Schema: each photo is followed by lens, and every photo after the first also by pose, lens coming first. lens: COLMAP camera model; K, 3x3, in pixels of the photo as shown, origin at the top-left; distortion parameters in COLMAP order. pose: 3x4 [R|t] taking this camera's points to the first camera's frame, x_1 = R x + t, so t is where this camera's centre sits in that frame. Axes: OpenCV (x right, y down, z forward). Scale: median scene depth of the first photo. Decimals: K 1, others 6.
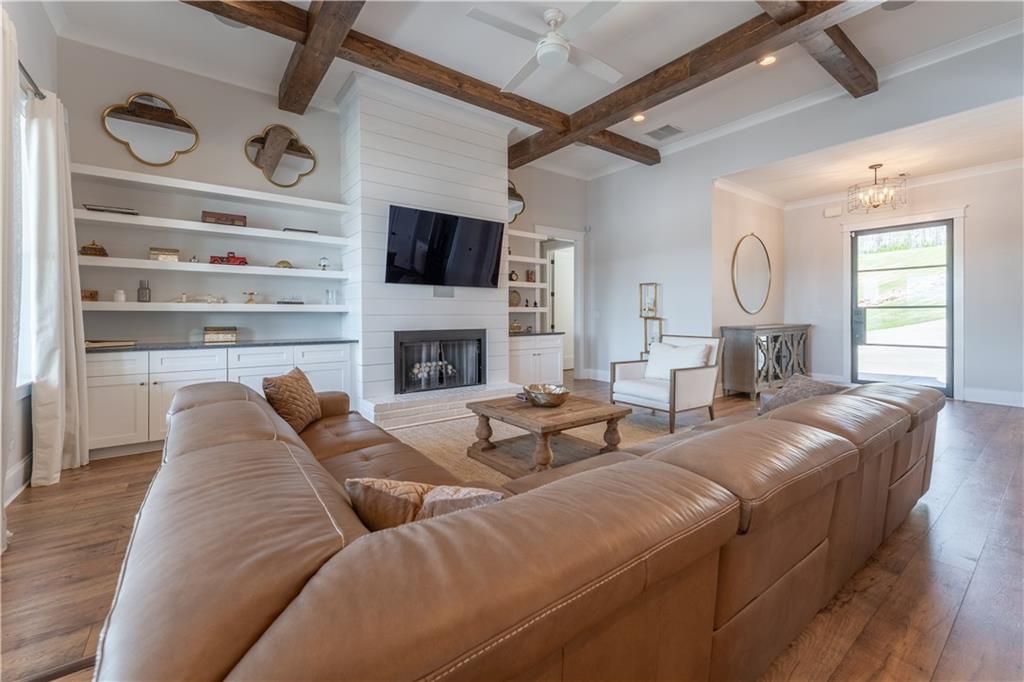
lens RADIAL K [[424.2, 0, 509.2], [0, 424.2, 318.7], [0, 0, 1]] dist [-0.000446, -0.000187]
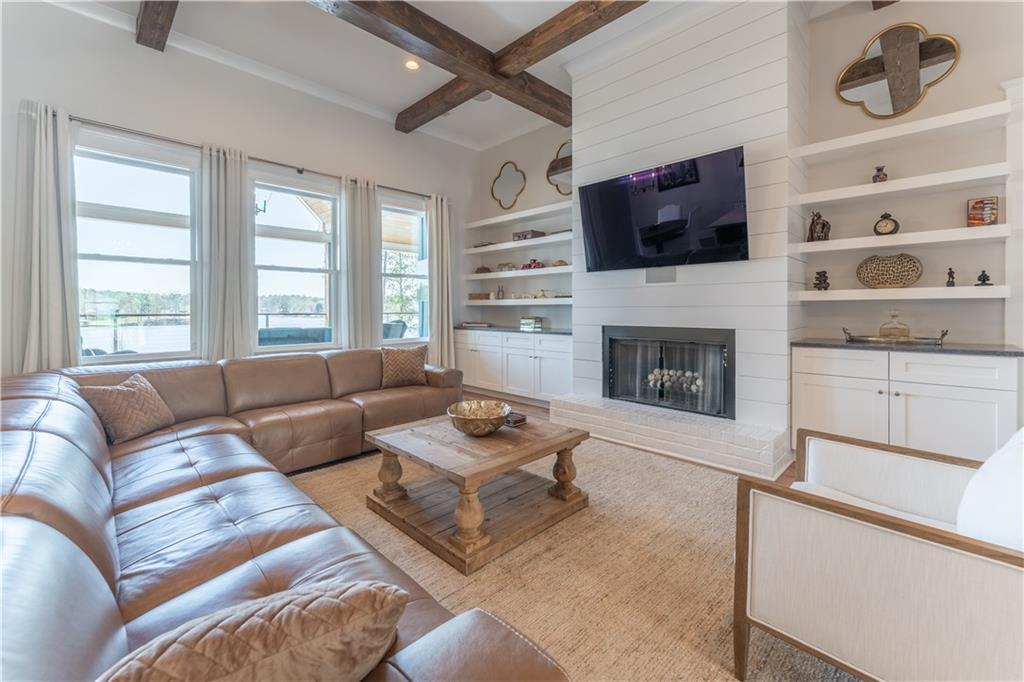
lens RADIAL K [[424.2, 0, 502.0], [0, 424.2, 323.7], [0, 0, 1]] dist [-0.000446, -0.000187]
pose [[0.132825, 0.035349, -0.990509, 0.549189], [-0.003737, 0.999375, 0.035164, -0.004468], [0.991133, -0.000970, 0.132874, 0.643896]]
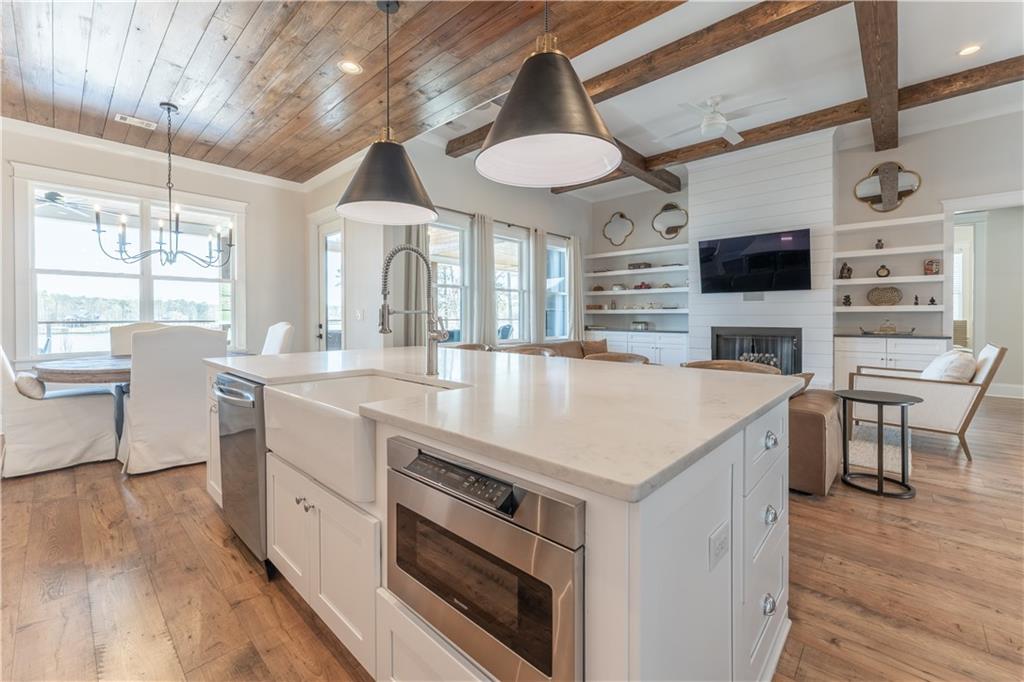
lens RADIAL K [[424.2, 0, 511.6], [0, 424.2, 331.0], [0, 0, 1]] dist [-0.000446, -0.000187]
pose [[0.171679, 0.033709, -0.984576, 0.974484], [-0.007146, 0.999431, 0.032972, 0.001427], [0.985127, 0.001375, 0.171822, 0.086094]]
